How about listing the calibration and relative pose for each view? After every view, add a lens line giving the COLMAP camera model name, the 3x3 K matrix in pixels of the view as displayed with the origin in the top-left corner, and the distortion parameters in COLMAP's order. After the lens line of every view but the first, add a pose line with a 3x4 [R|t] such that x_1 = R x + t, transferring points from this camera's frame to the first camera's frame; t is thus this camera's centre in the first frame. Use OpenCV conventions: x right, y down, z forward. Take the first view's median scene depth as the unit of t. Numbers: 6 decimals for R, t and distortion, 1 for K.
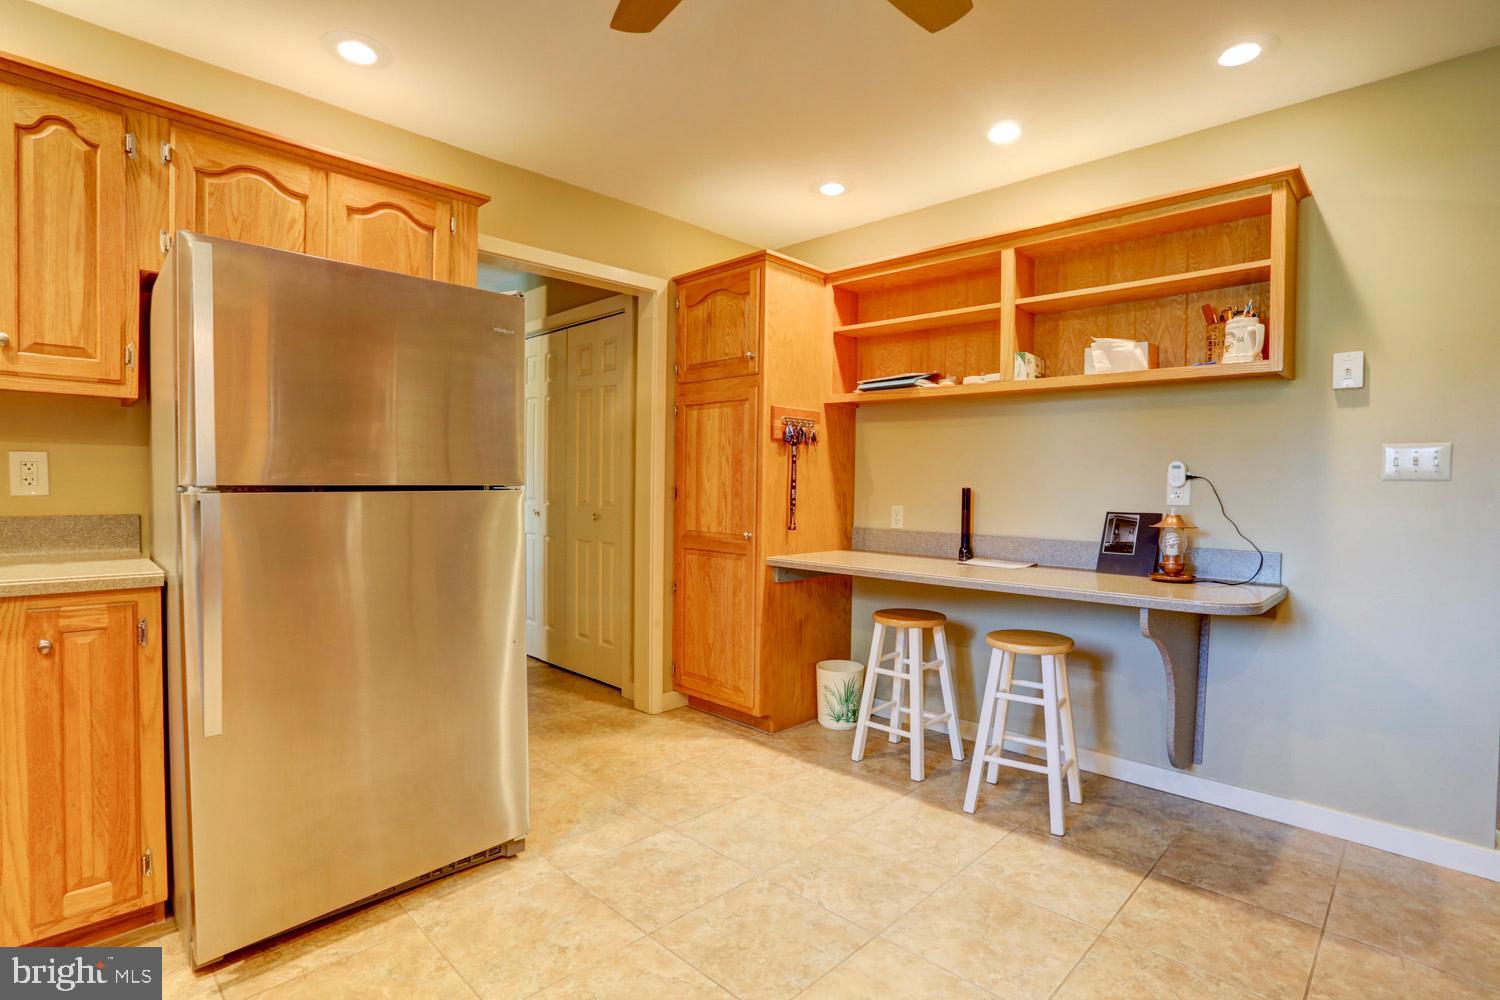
lens RADIAL K [[731.4, 0, 747.5], [0, 731.4, 499.4], [0, 0, 1]] dist [-0.074997, 0.031785]
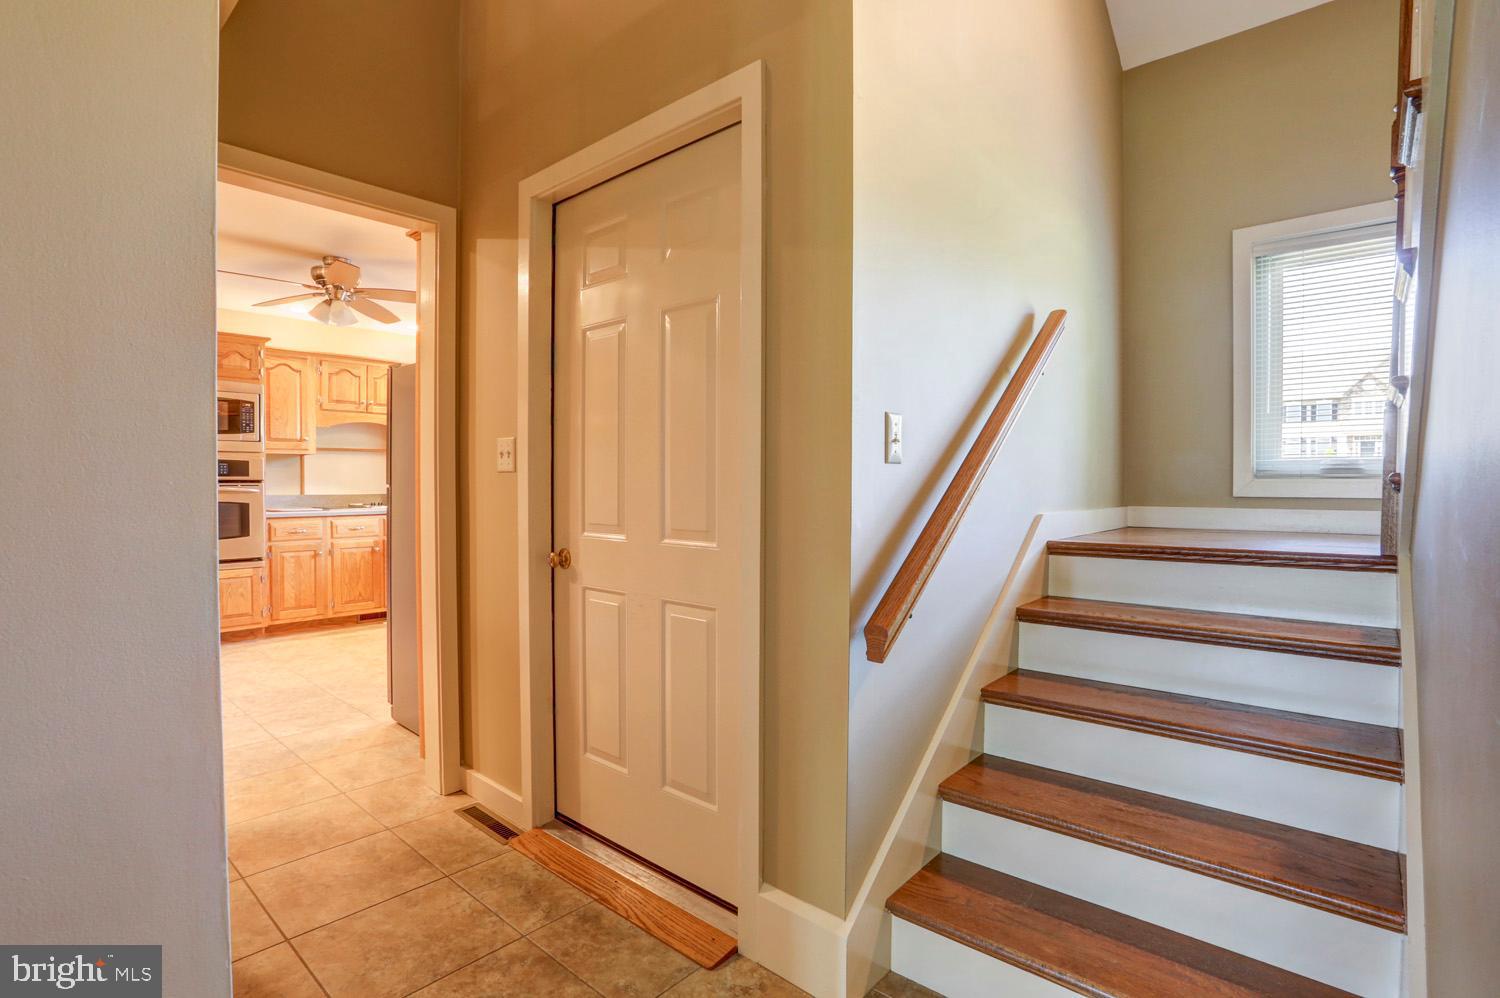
lens RADIAL K [[731.4, 0, 747.5], [0, 731.4, 498.4], [0, 0, 1]] dist [-0.074997, 0.031785]
pose [[-0.998625, -0.014197, -0.050461, -0.968298], [-0.016385, 0.998932, 0.043213, -0.063045], [0.049793, 0.043980, -0.997791, 2.490829]]
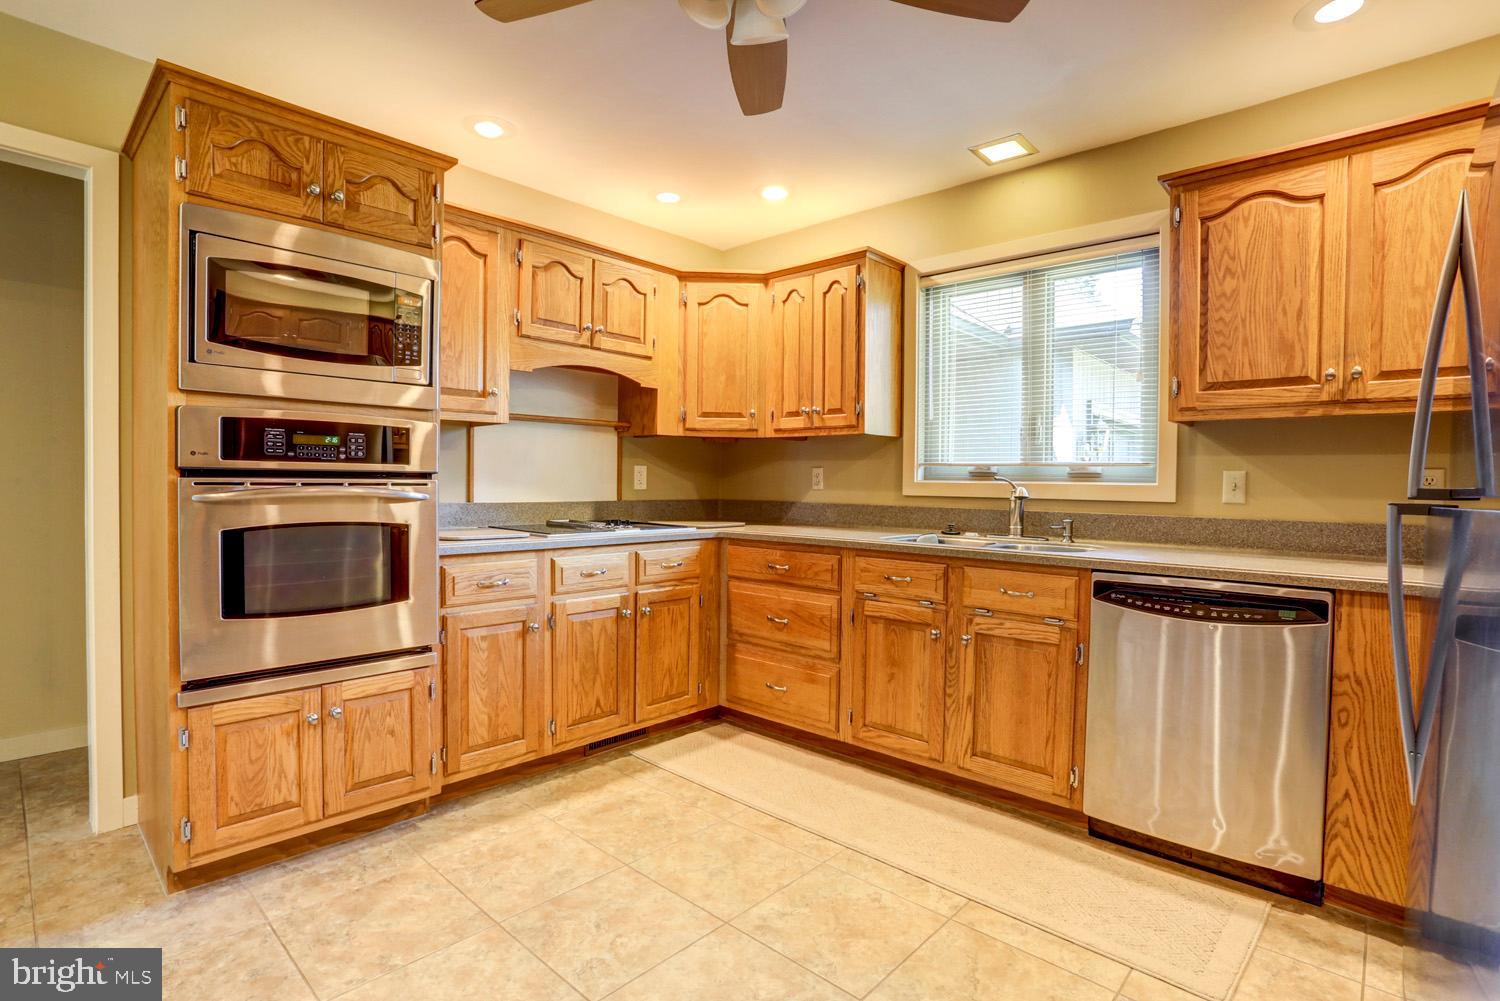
lens RADIAL K [[731.4, 0, 747.5], [0, 731.4, 499.9], [0, 0, 1]] dist [-0.074997, 0.031785]
pose [[-0.998916, -0.026312, -0.038402, 0.040039], [-0.028088, 0.998525, 0.046467, -0.020897], [0.037123, 0.047495, -0.998181, 1.214092]]
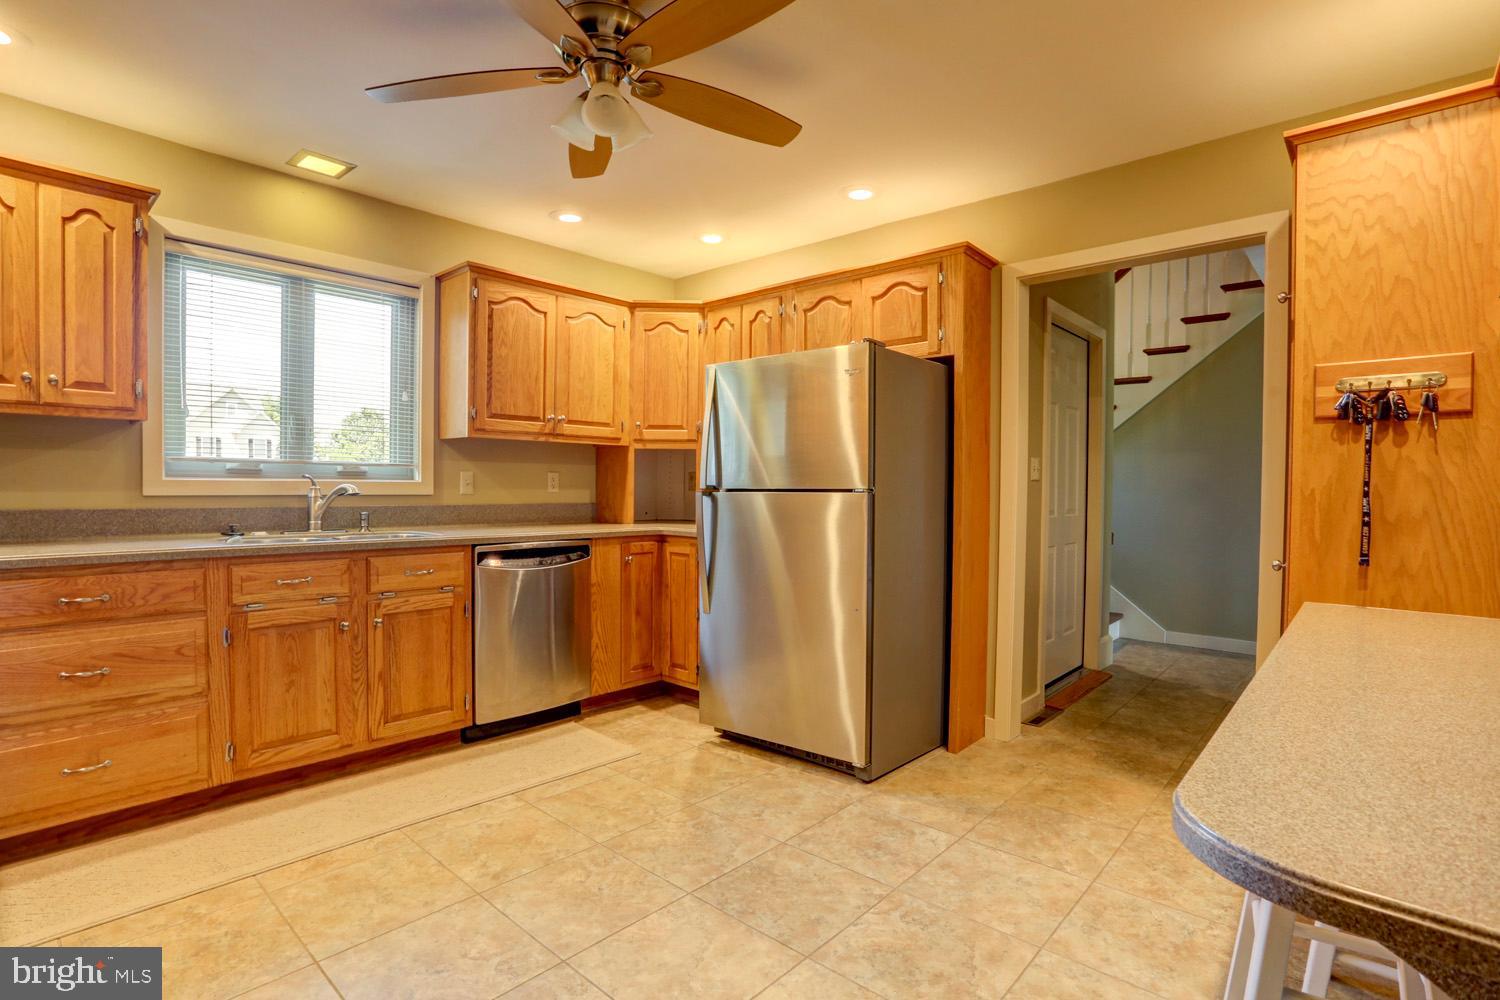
lens RADIAL K [[731.4, 0, 747.5], [0, 731.4, 499.4], [0, 0, 1]] dist [-0.074997, 0.031785]
pose [[0.045144, 0.005447, -0.998966, 0.909117], [-0.030663, 0.999522, 0.004064, 0.000741], [0.998510, 0.030448, 0.045290, 0.696439]]
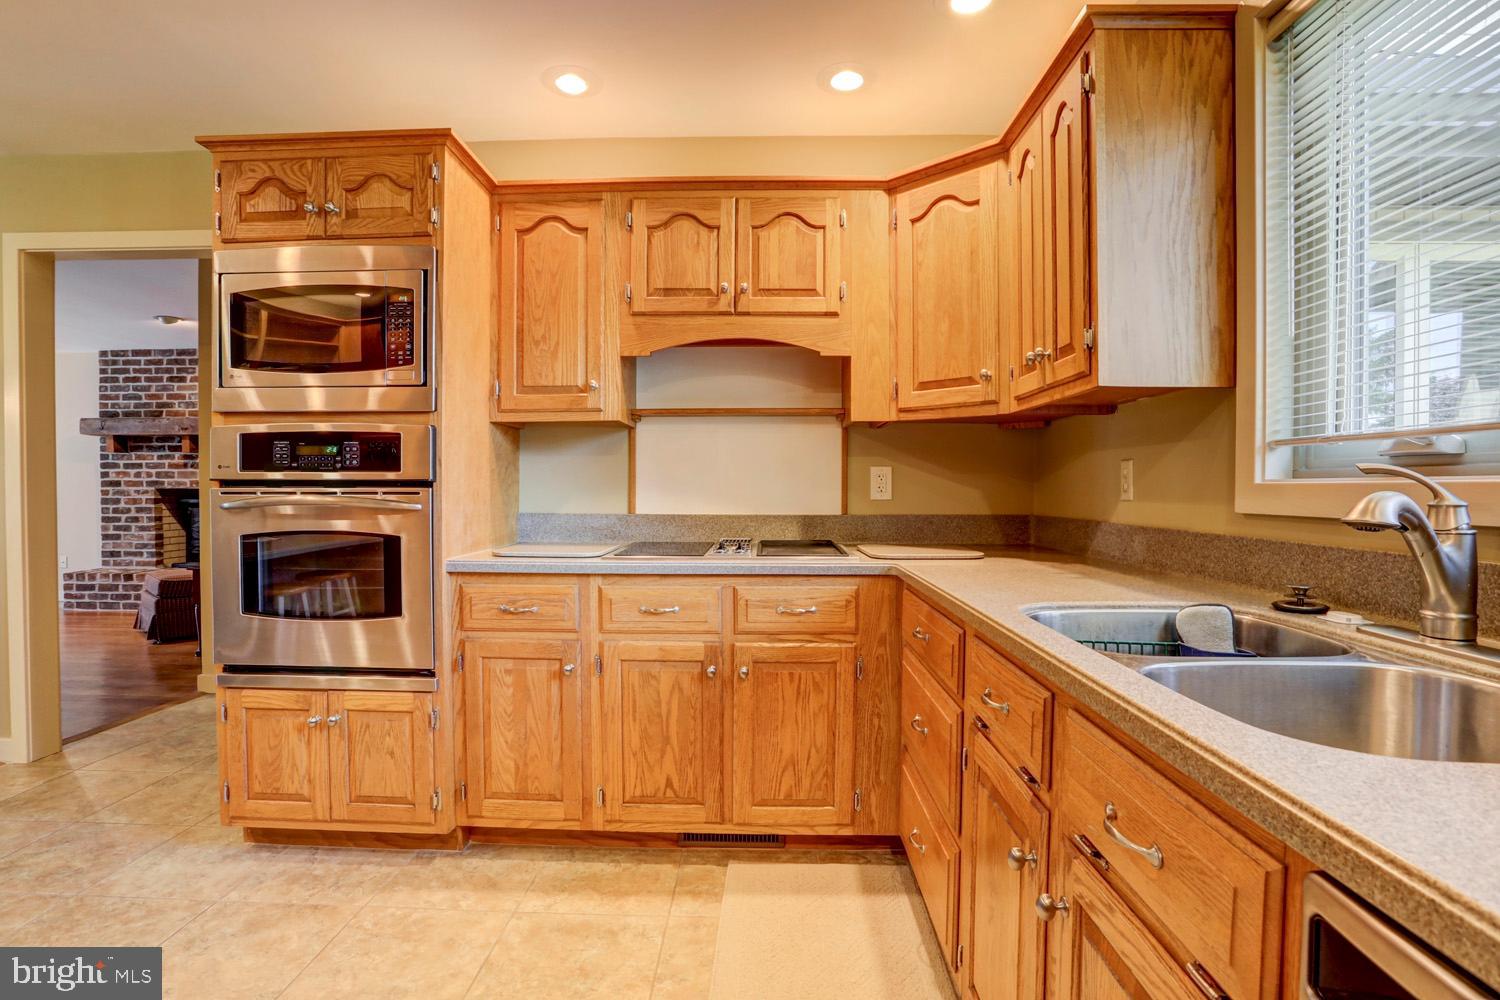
lens RADIAL K [[731.4, 0, 747.5], [0, 731.4, 499.4], [0, 0, 1]] dist [-0.074997, 0.031785]
pose [[-0.687695, -0.029723, 0.725391, -0.504754], [0.003966, 0.998993, 0.044694, -0.014765], [-0.725989, 0.033613, -0.686884, 0.523914]]
